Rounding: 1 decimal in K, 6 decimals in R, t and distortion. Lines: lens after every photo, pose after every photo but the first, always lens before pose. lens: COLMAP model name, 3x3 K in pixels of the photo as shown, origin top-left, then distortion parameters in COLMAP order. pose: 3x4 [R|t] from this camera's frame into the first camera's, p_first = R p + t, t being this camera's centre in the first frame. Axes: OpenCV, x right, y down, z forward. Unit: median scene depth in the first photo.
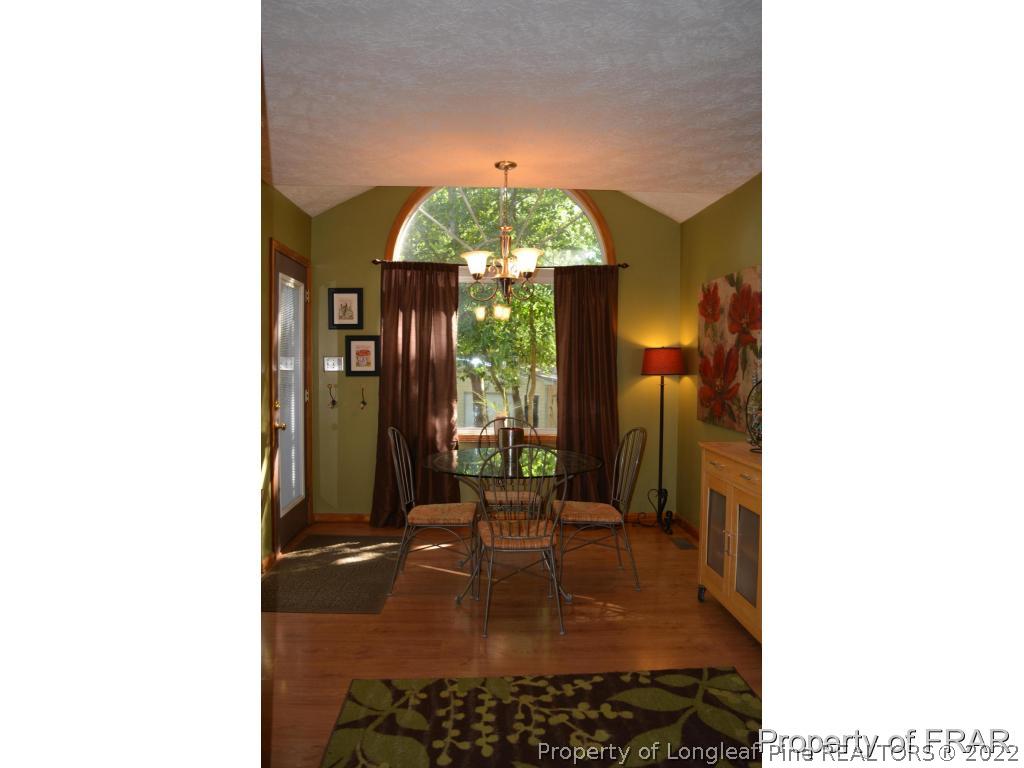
lens RADIAL K [[766.4, 0, 512.0], [0, 766.4, 384.0], [0, 0, 1]] dist [-0.077571, 0.005407]
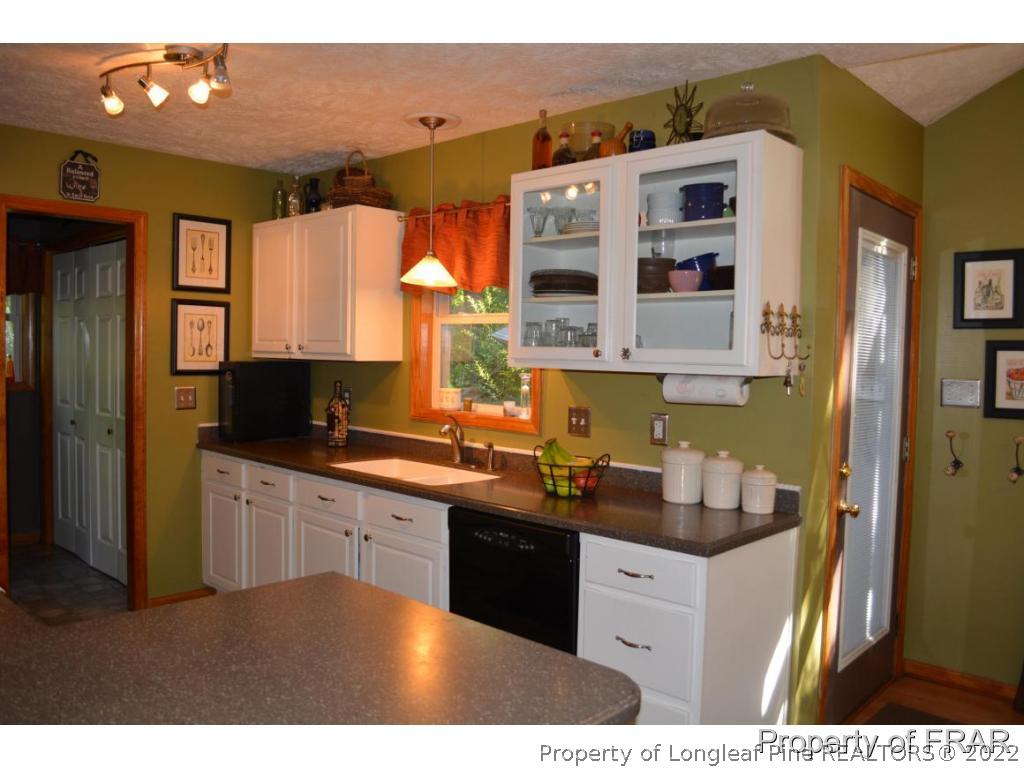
lens RADIAL K [[766.4, 0, 512.0], [0, 766.4, 384.0], [0, 0, 1]] dist [-0.077571, 0.005407]
pose [[0.720687, 0.046192, -0.691720, -0.099508], [-0.024577, 0.998853, 0.041095, -0.047381], [0.692825, -0.012616, 0.720995, 0.405502]]
